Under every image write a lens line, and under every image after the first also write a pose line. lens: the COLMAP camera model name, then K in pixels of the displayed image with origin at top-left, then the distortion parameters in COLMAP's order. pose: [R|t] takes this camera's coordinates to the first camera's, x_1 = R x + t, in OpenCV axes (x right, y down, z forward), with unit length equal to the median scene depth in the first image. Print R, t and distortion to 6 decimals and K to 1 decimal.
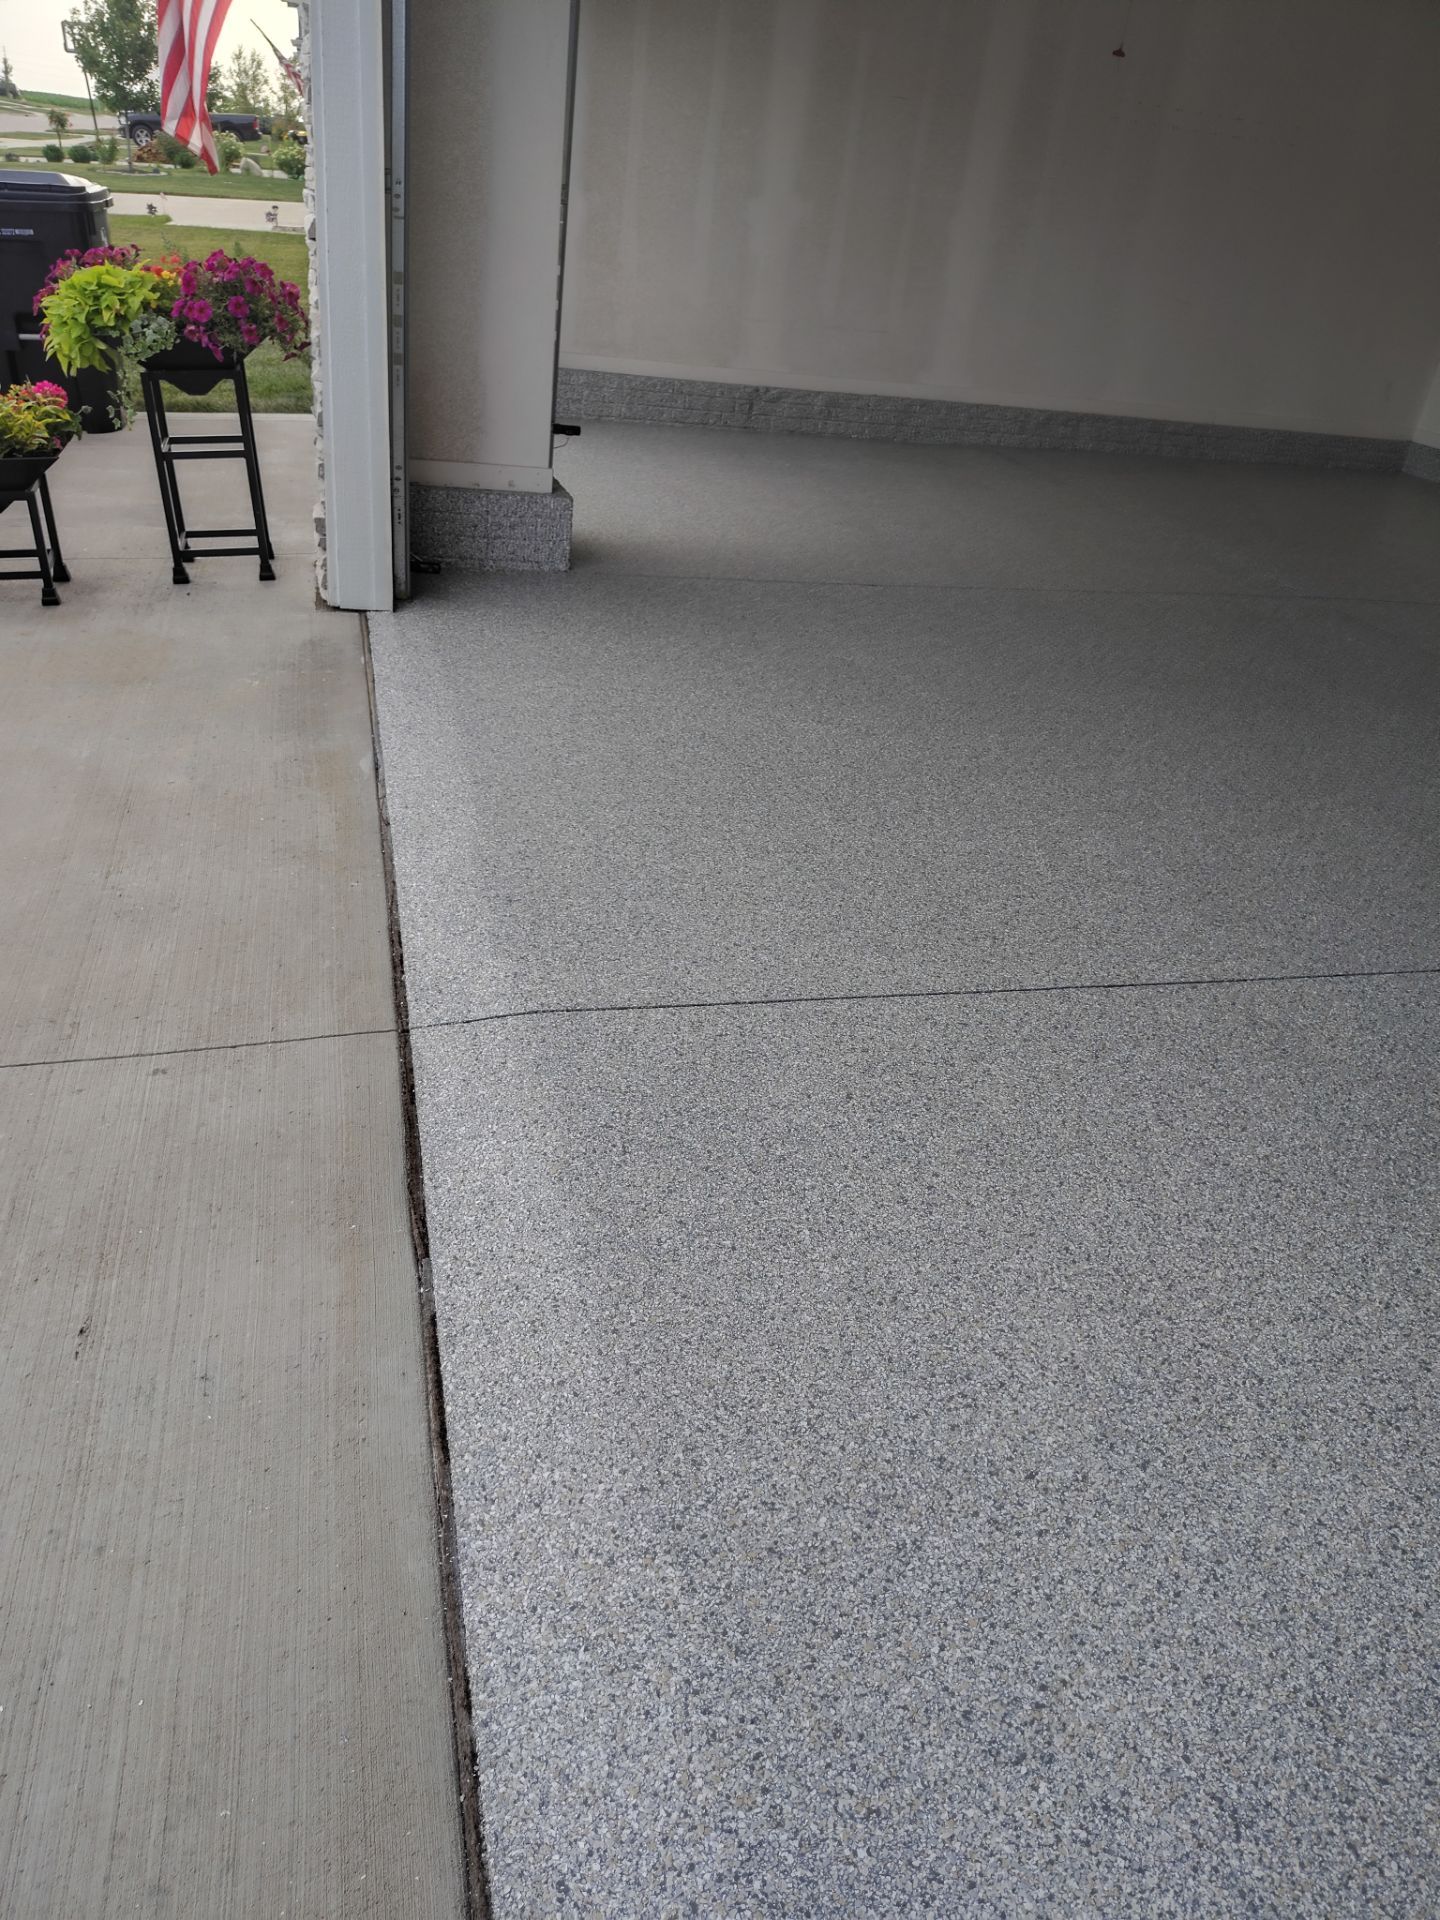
lens RADIAL K [[1353.2, 0, 720.0], [0, 1353.2, 960.0], [0, 0, 1]] dist [0.029986, -0.047487]
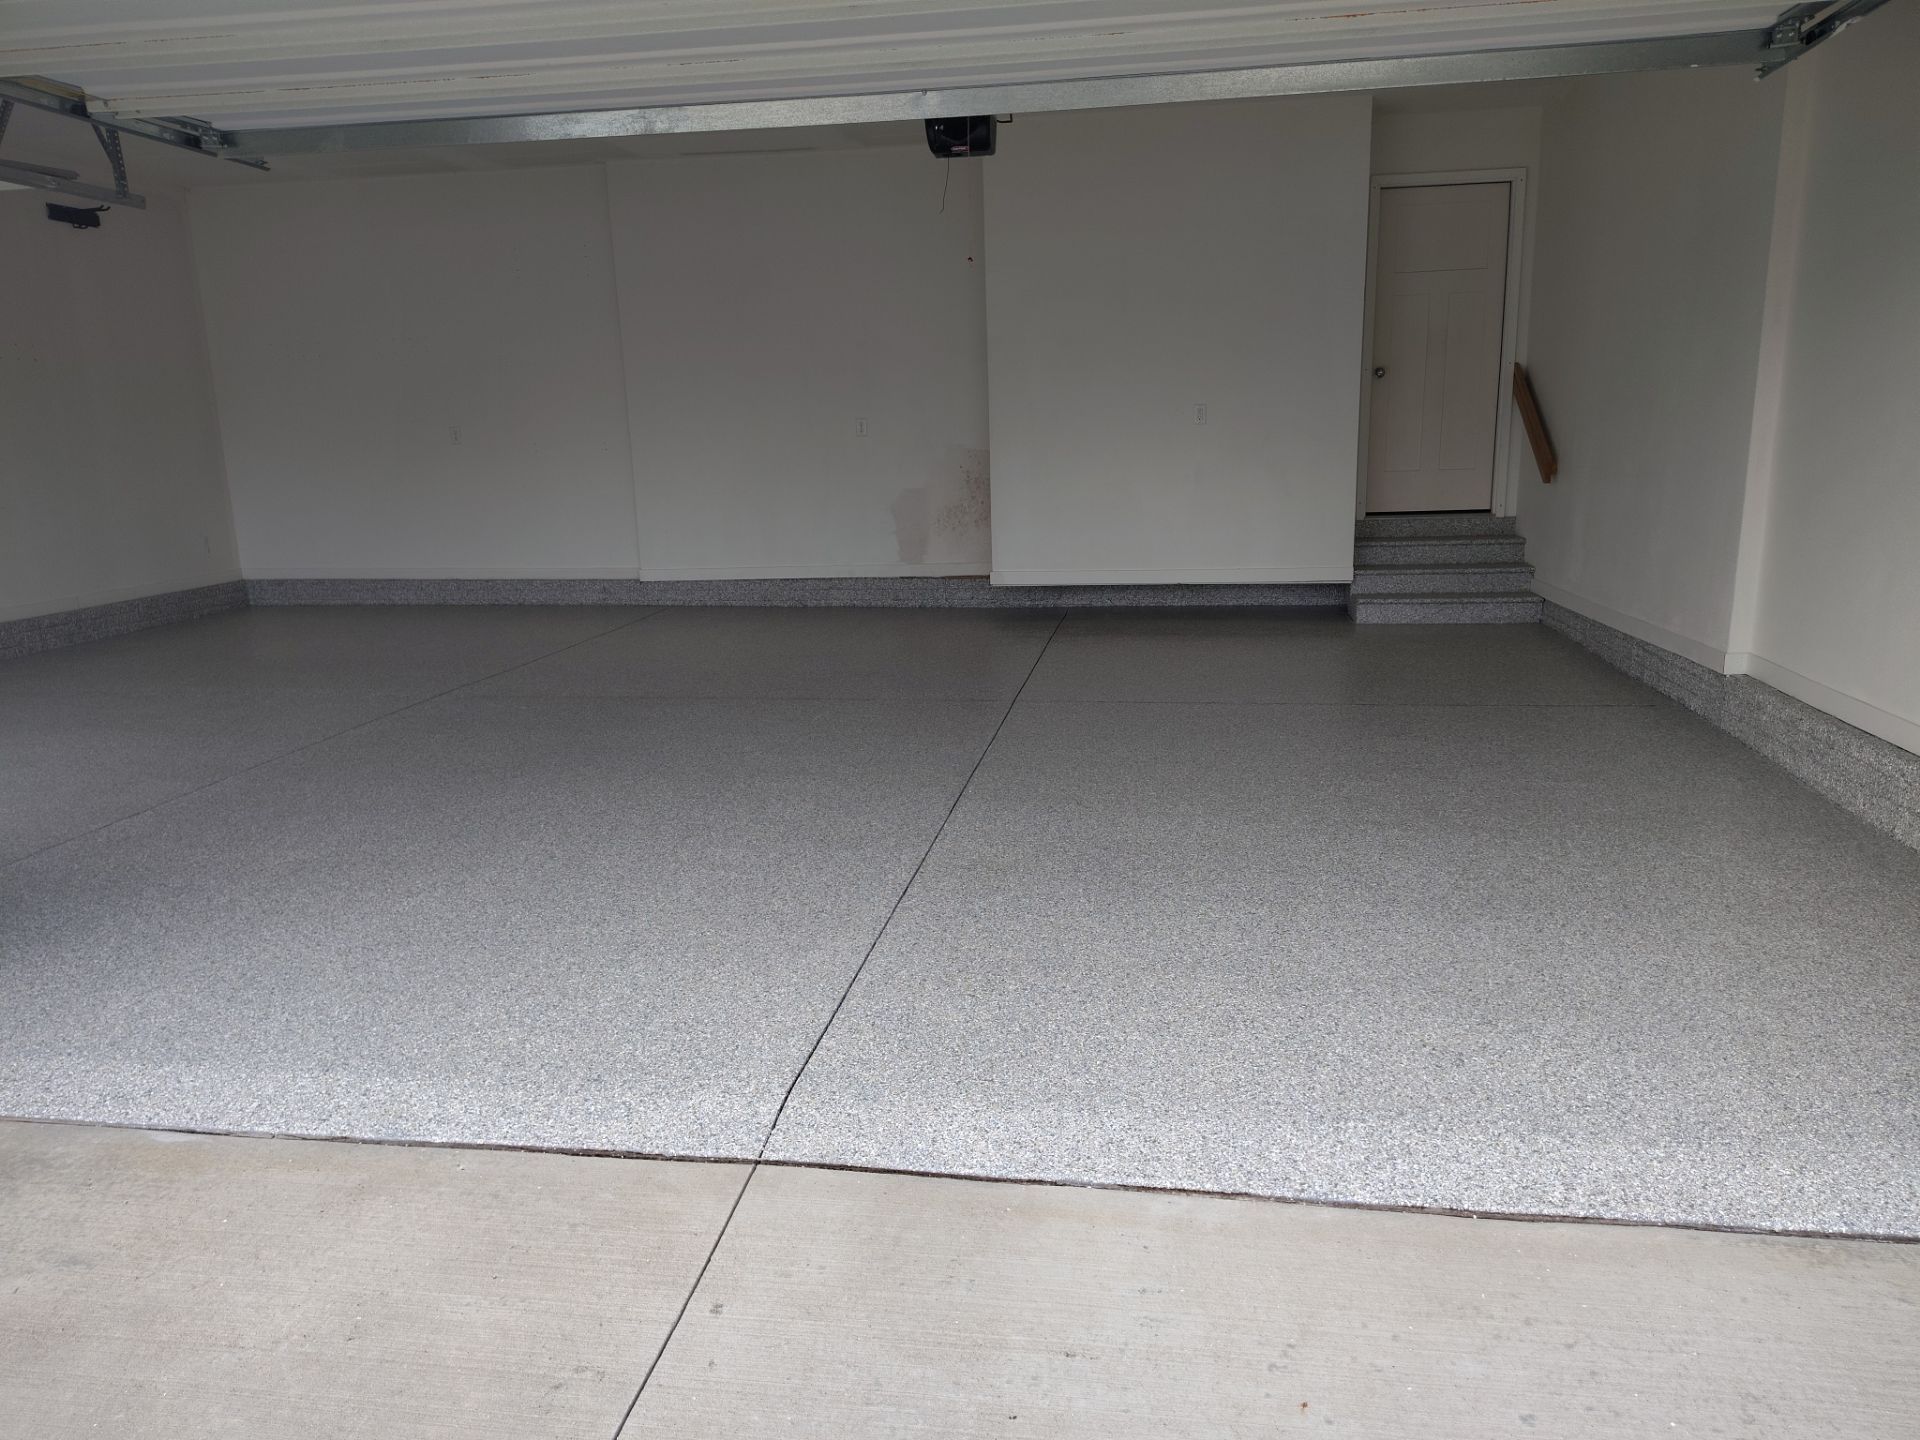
lens RADIAL K [[1353.2, 0, 960.0], [0, 1353.2, 720.0], [0, 0, 1]] dist [0.029986, -0.047487]
pose [[0.380155, -0.314288, 0.869888, -1.058147], [0.517615, 0.851722, 0.081519, -0.267986], [-0.766523, 0.419277, 0.486466, 0.203782]]
